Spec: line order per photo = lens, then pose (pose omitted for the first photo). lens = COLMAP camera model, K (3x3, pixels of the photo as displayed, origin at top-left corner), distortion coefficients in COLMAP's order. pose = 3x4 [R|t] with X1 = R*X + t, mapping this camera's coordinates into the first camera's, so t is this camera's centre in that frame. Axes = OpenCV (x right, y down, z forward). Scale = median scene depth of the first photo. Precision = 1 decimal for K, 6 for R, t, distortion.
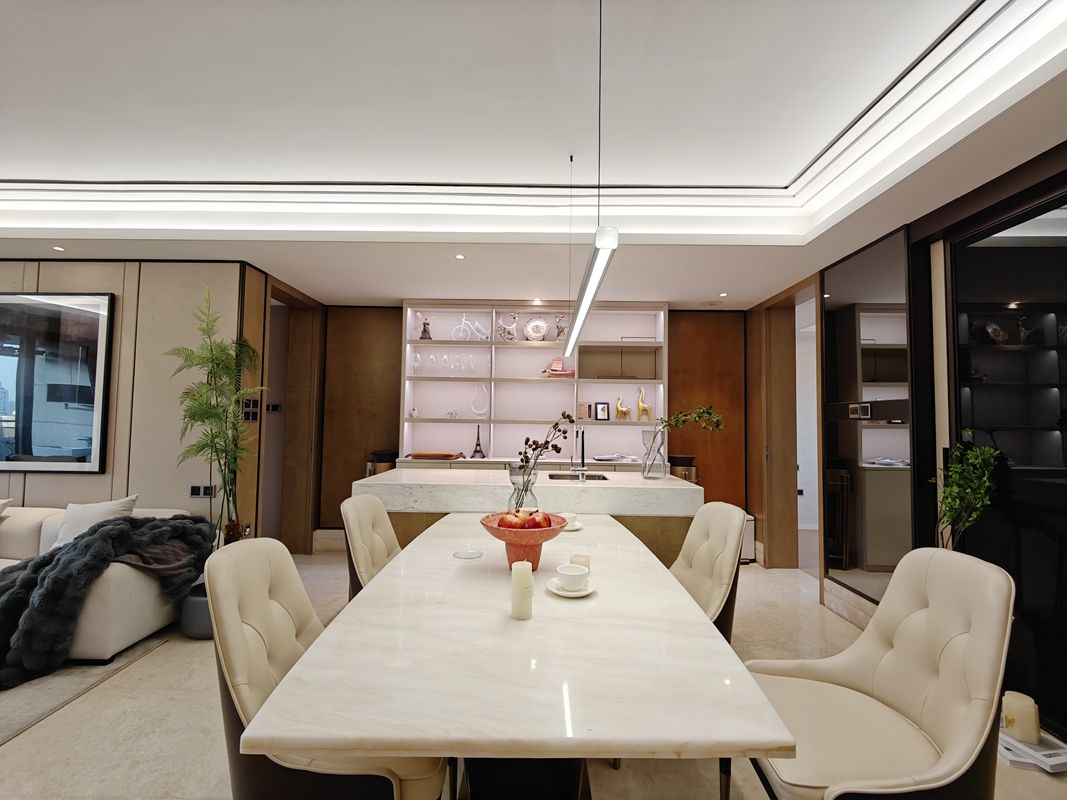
lens RADIAL K [[464.7, 0, 537.1], [0, 464.7, 400.3], [0, 0, 1]] dist [0.004009, -0.004298]
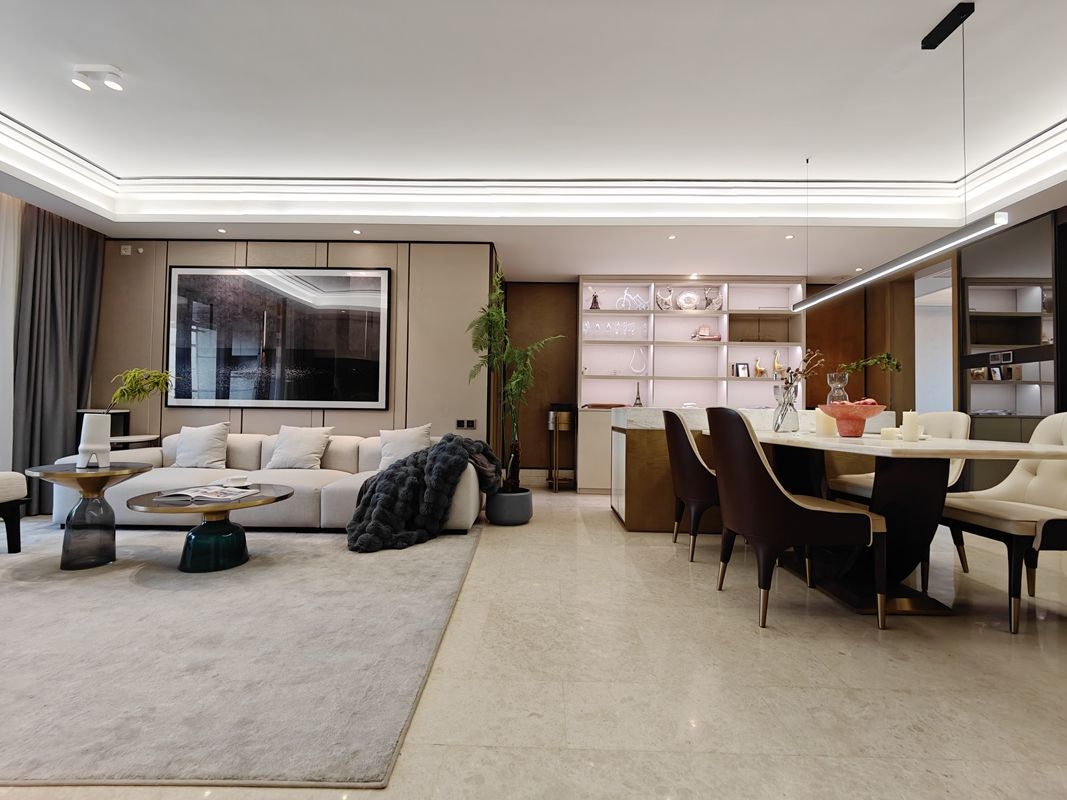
lens RADIAL K [[464.7, 0, 533.3], [0, 464.7, 403.7], [0, 0, 1]] dist [0.004009, -0.004298]
pose [[0.999763, 0.001333, -0.021745, -0.378338], [-0.000629, 0.999477, 0.032345, 0.073330], [0.021777, -0.032324, 0.999240, -0.201403]]
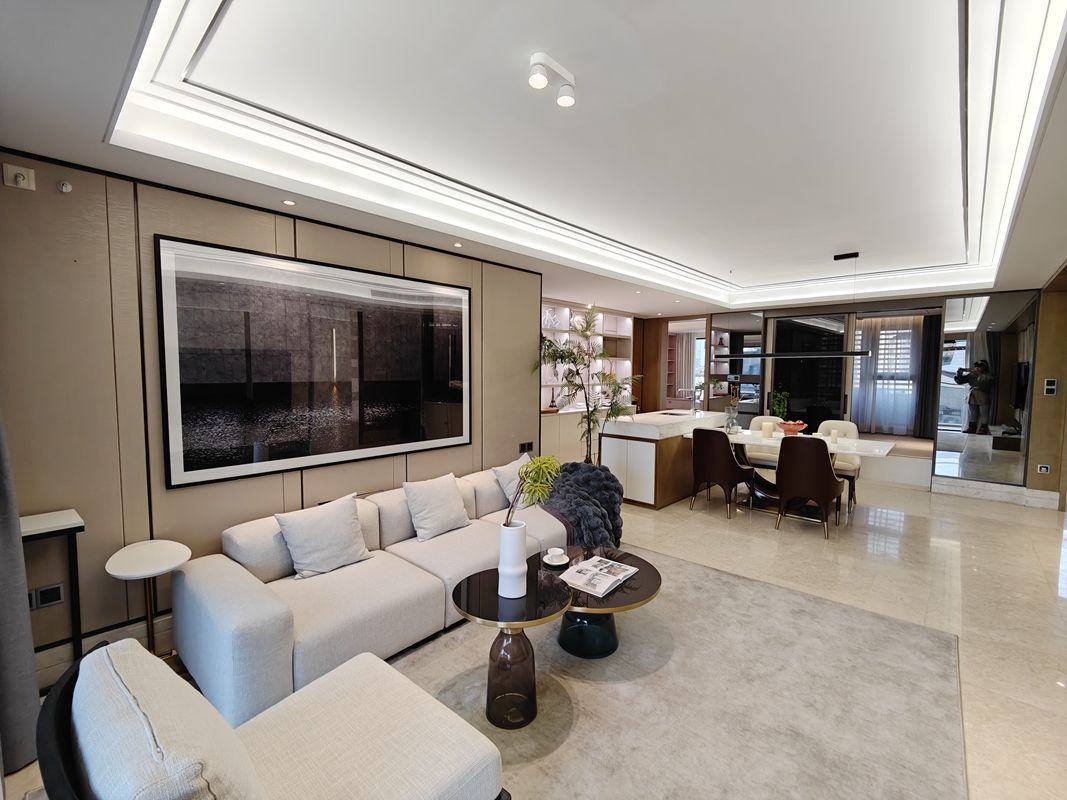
lens RADIAL K [[464.7, 0, 532.8], [0, 464.7, 402.8], [0, 0, 1]] dist [0.004009, -0.004298]
pose [[0.681732, -0.062411, 0.728935, -1.256291], [-0.033440, 0.992655, 0.116265, -0.066903], [-0.730837, -0.103637, 0.674638, 0.067396]]
